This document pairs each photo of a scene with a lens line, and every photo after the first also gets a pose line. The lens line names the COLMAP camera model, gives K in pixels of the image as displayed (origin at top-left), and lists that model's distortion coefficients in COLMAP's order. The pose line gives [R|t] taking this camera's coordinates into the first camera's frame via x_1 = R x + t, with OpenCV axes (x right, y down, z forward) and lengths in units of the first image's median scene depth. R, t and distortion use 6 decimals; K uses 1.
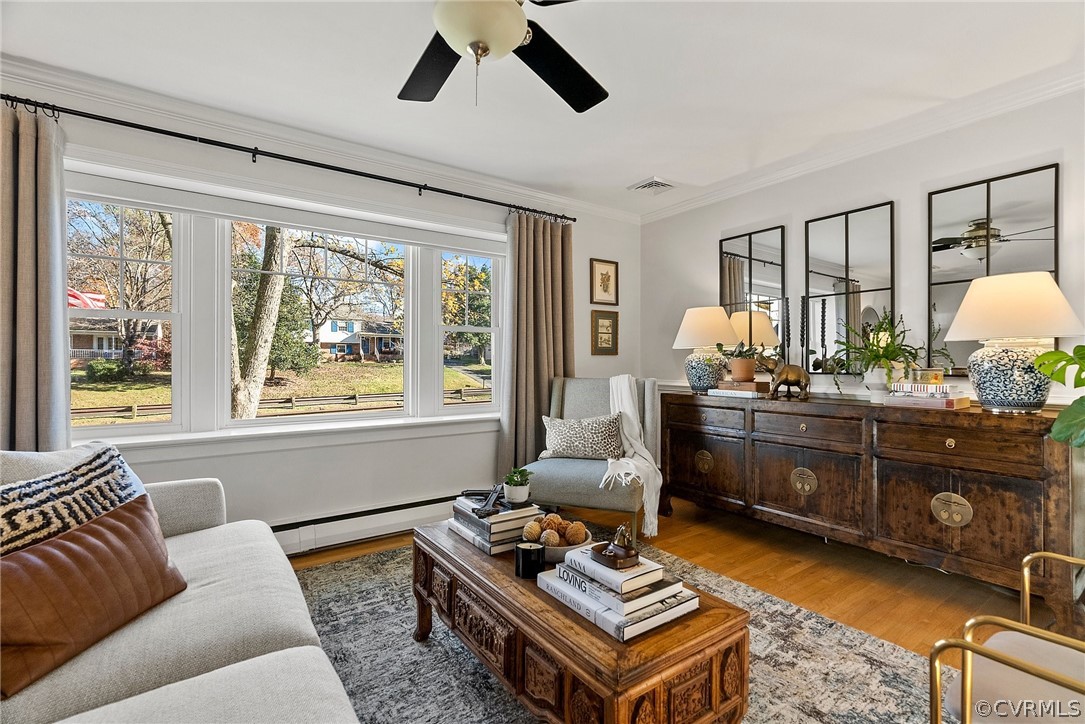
lens RADIAL K [[510.8, 0, 540.3], [0, 510.8, 362.4], [0, 0, 1]] dist [-0.003823, 0.003971]
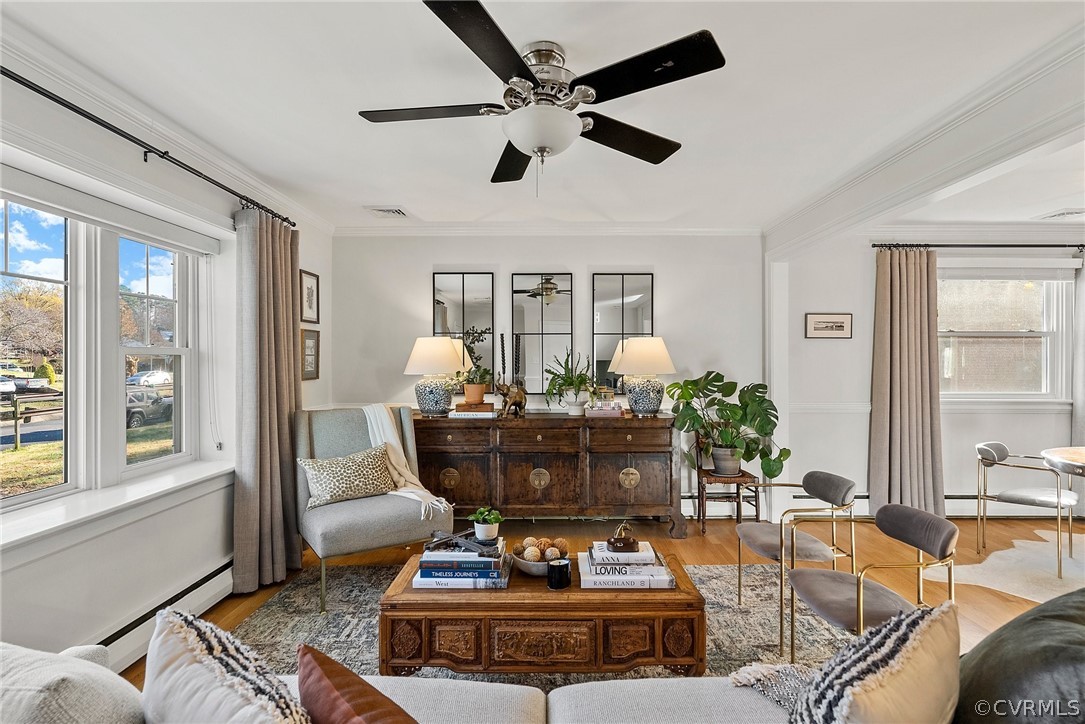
lens RADIAL K [[599.8, 0, 534.4], [0, 599.8, 357.6], [0, 0, 1]] dist [-0.004563, -0.000514]
pose [[0.550784, -0.004663, 0.834635, -0.792649], [-0.000932, 0.999980, 0.006202, -0.090403], [-0.834647, -0.004194, 0.550769, 0.160781]]
